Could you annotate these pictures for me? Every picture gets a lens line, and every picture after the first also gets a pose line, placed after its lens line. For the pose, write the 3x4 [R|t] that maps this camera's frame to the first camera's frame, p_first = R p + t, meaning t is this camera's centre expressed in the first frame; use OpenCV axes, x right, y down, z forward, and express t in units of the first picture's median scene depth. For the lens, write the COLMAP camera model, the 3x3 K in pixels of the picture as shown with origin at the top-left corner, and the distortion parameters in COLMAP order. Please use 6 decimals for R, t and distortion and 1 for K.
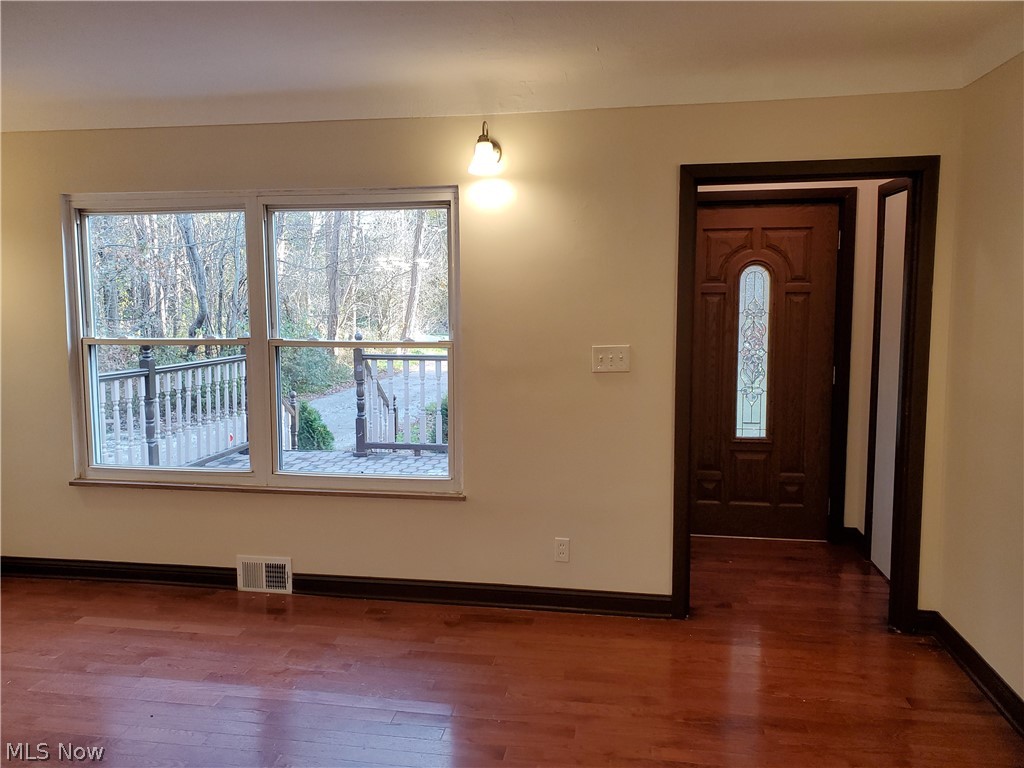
lens RADIAL K [[798.3, 0, 490.4], [0, 798.3, 370.2], [0, 0, 1]] dist [0.010964, 0.009943]
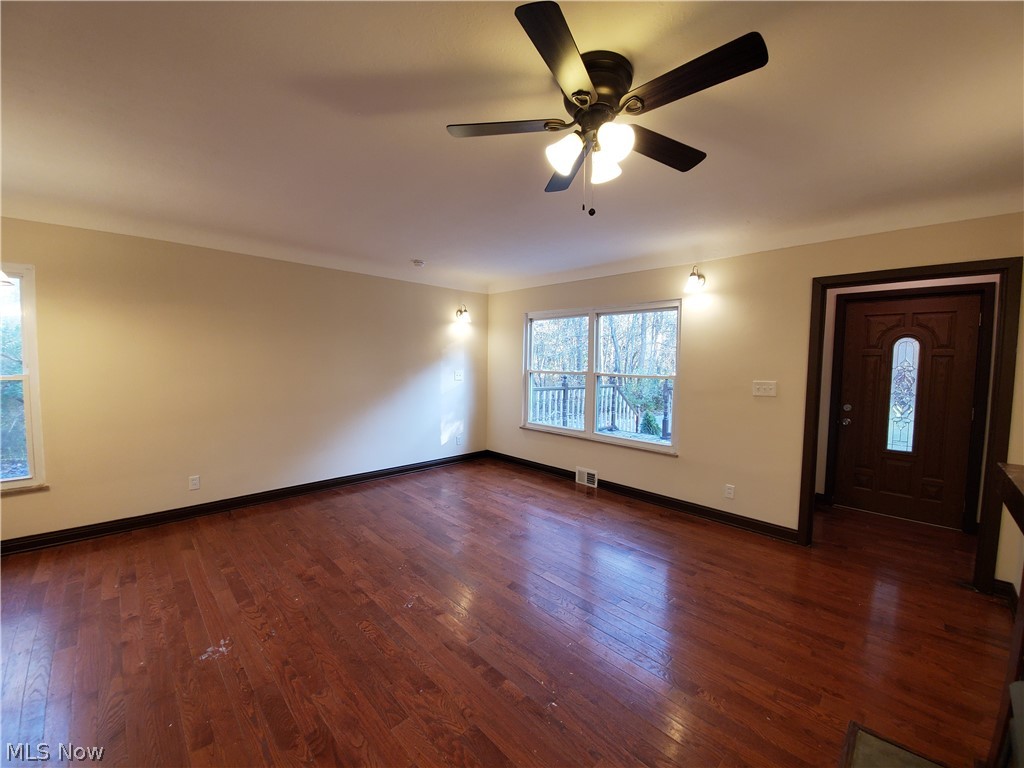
lens RADIAL K [[403.4, 0, 518.4], [0, 403.4, 383.8], [0, 0, 1]] dist [-0.001972, -0.006741]
pose [[0.817332, 0.050859, -0.573917, 0.205297], [-0.072319, 0.997275, -0.014614, 0.025941], [0.571610, 0.053450, 0.818783, -0.050503]]
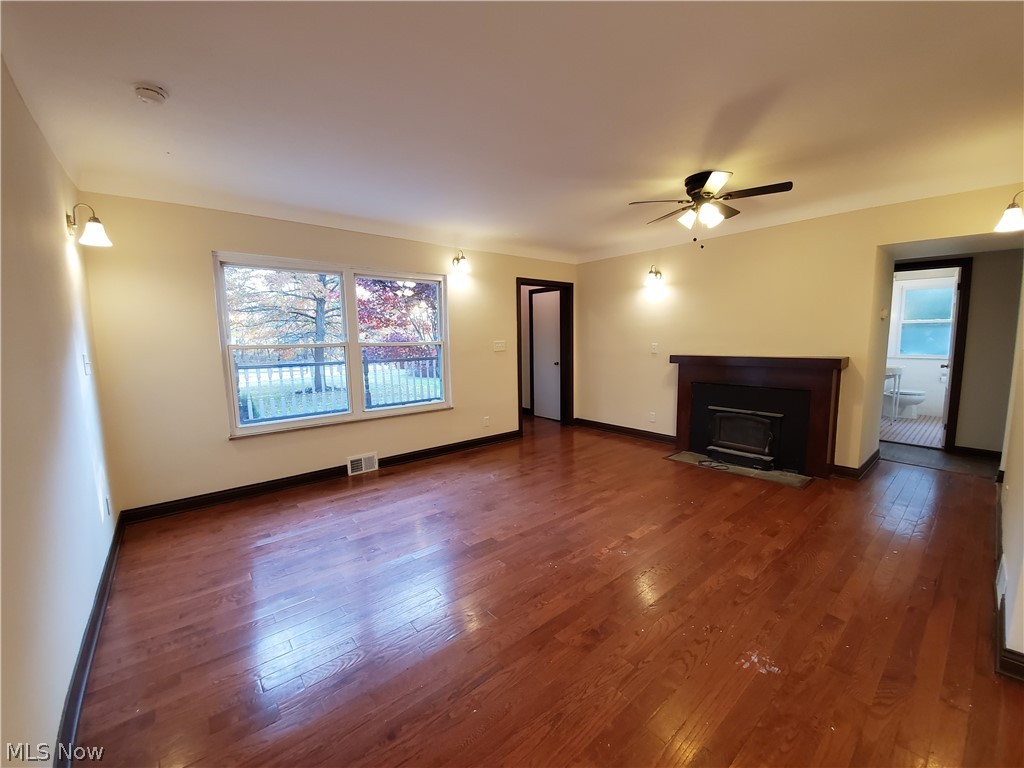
lens RADIAL K [[403.4, 0, 518.1], [0, 403.4, 386.0], [0, 0, 1]] dist [-0.001972, -0.006741]
pose [[0.642903, -0.094007, 0.760157, -0.799410], [0.086277, 0.995012, 0.050082, 0.051945], [-0.761073, 0.033386, 0.647807, 0.071304]]
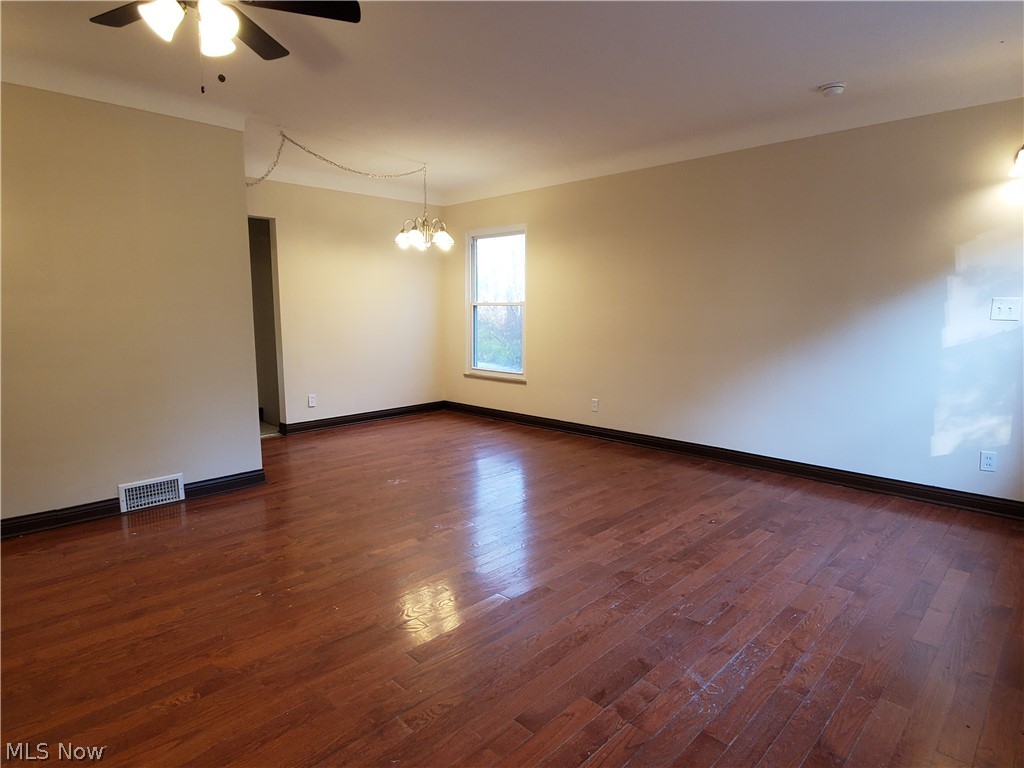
lens RADIAL K [[577.5, 0, 507.4], [0, 577.5, 391.3], [0, 0, 1]] dist [0.000636, -0.000267]
pose [[-0.575931, 0.120282, -0.808601, 0.332223], [-0.072692, 0.977663, 0.197206, -0.001690], [0.814260, 0.172356, -0.554323, 0.857381]]
